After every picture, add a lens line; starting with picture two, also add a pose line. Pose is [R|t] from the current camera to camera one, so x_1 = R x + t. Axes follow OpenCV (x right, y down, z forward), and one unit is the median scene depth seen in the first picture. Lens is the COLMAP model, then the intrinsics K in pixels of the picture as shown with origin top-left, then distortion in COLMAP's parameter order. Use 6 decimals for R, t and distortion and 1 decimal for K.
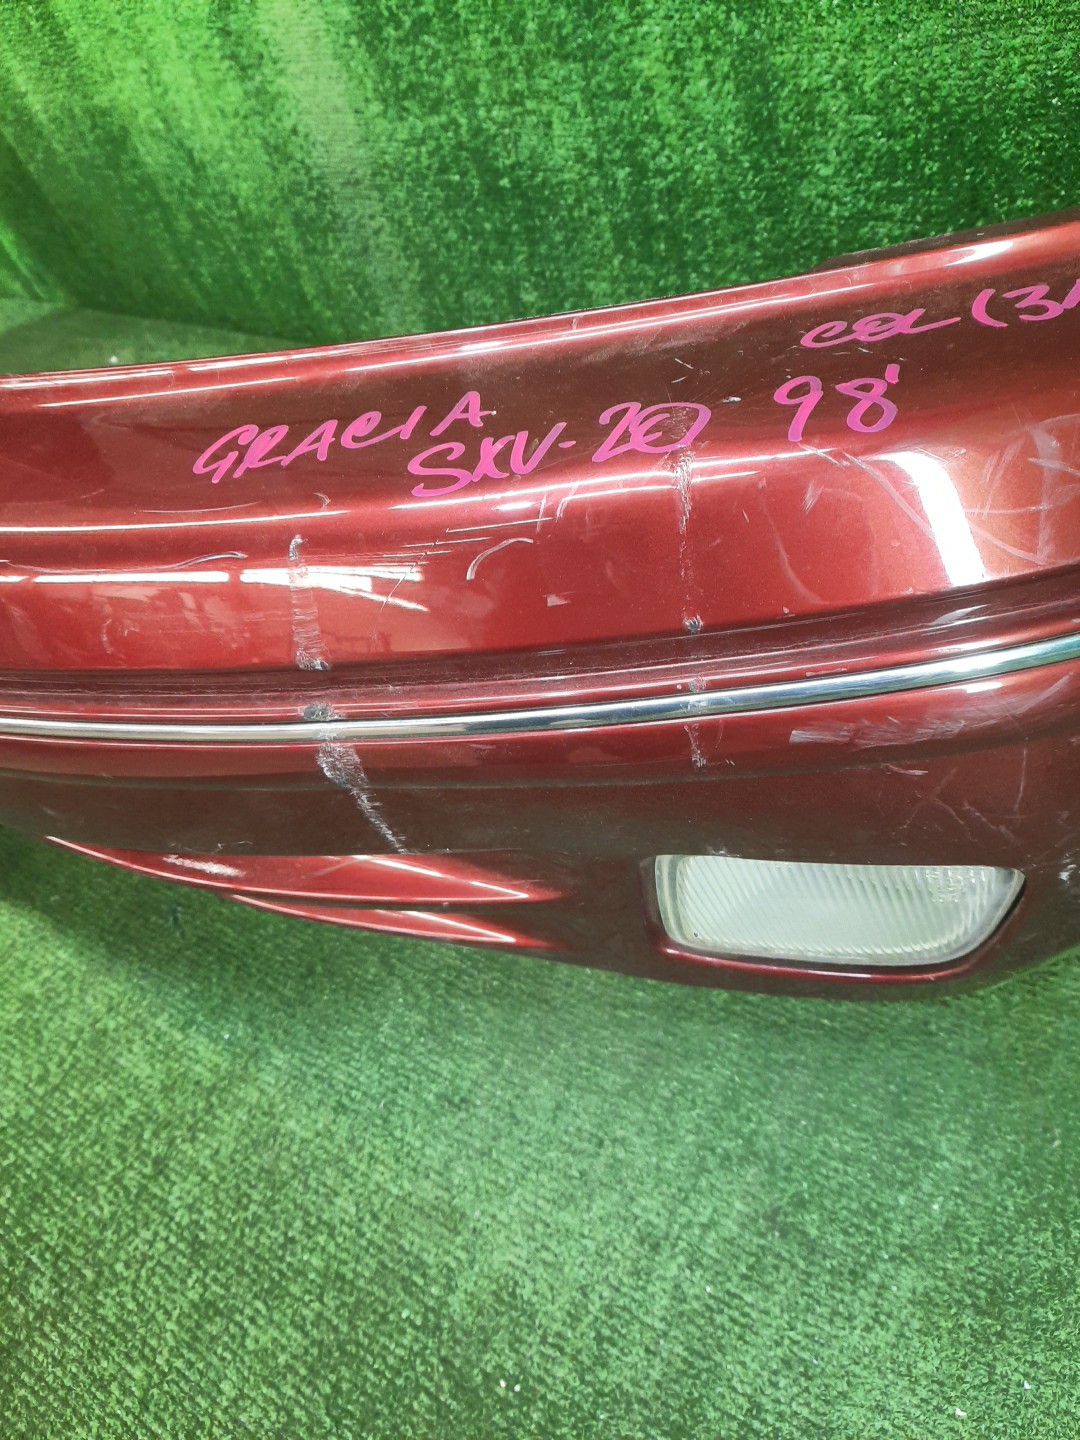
lens RADIAL K [[1059.8, 0, 530.9], [0, 1059.8, 721.9], [0, 0, 1]] dist [0.024007, -0.022892]
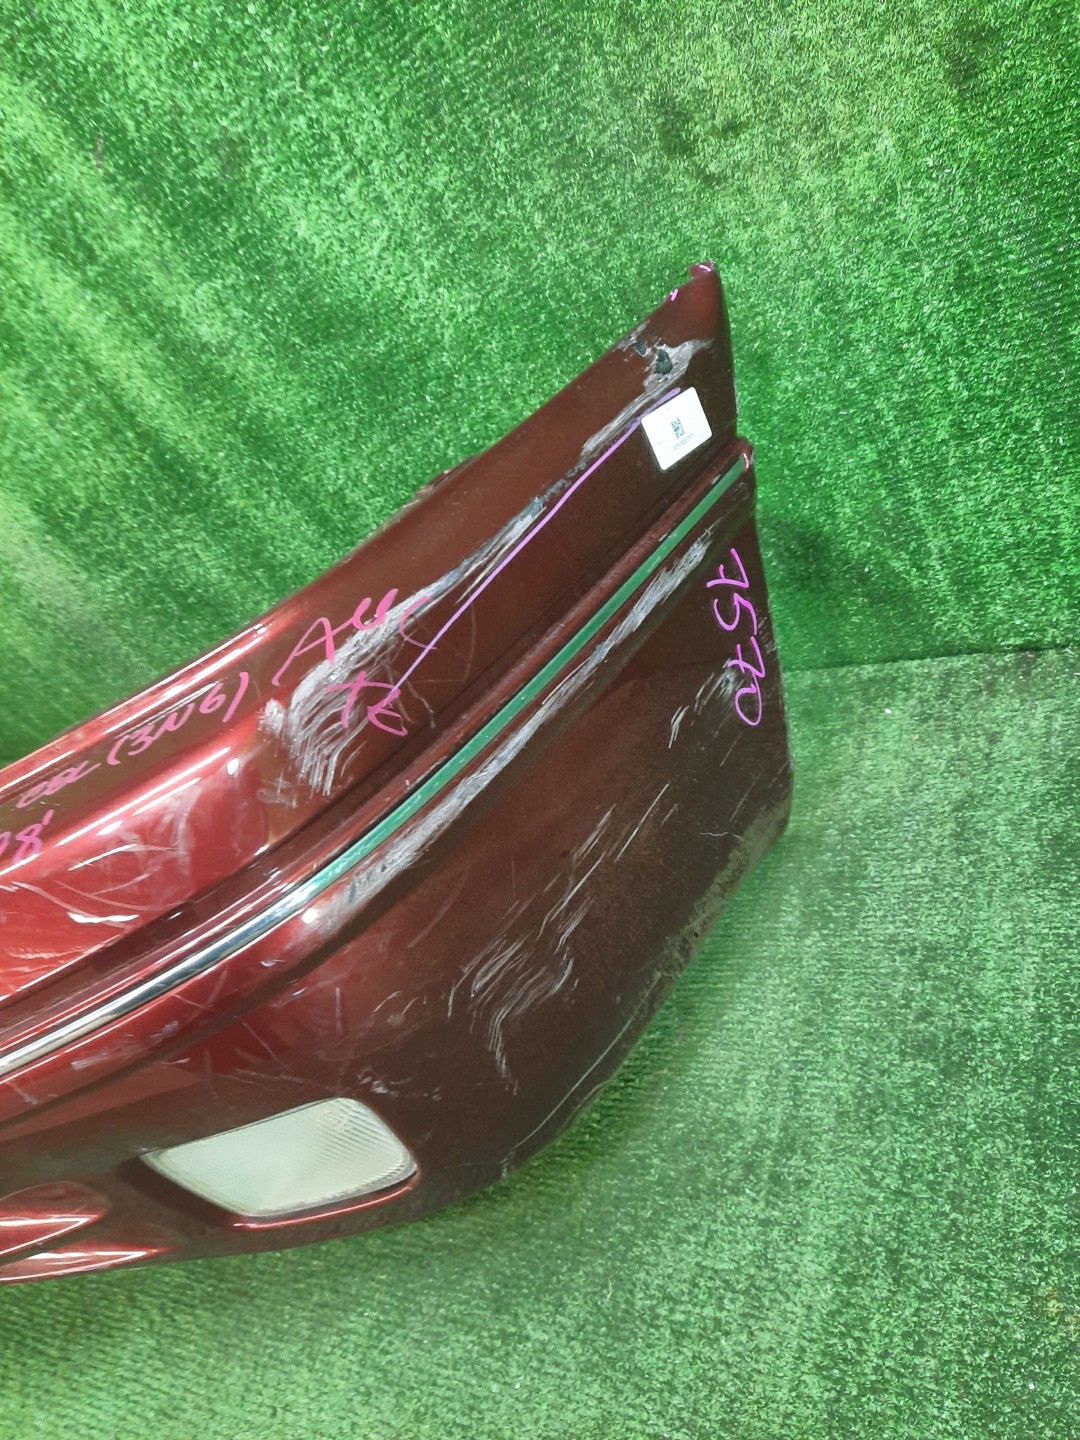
lens RADIAL K [[1059.8, 0, 550.2], [0, 1059.8, 729.3], [0, 0, 1]] dist [0.024007, -0.022892]
pose [[0.952636, -0.303954, -0.009875, 0.555803], [0.294163, 0.929216, -0.223666, 0.055580], [0.077160, 0.210167, 0.974616, -0.233272]]
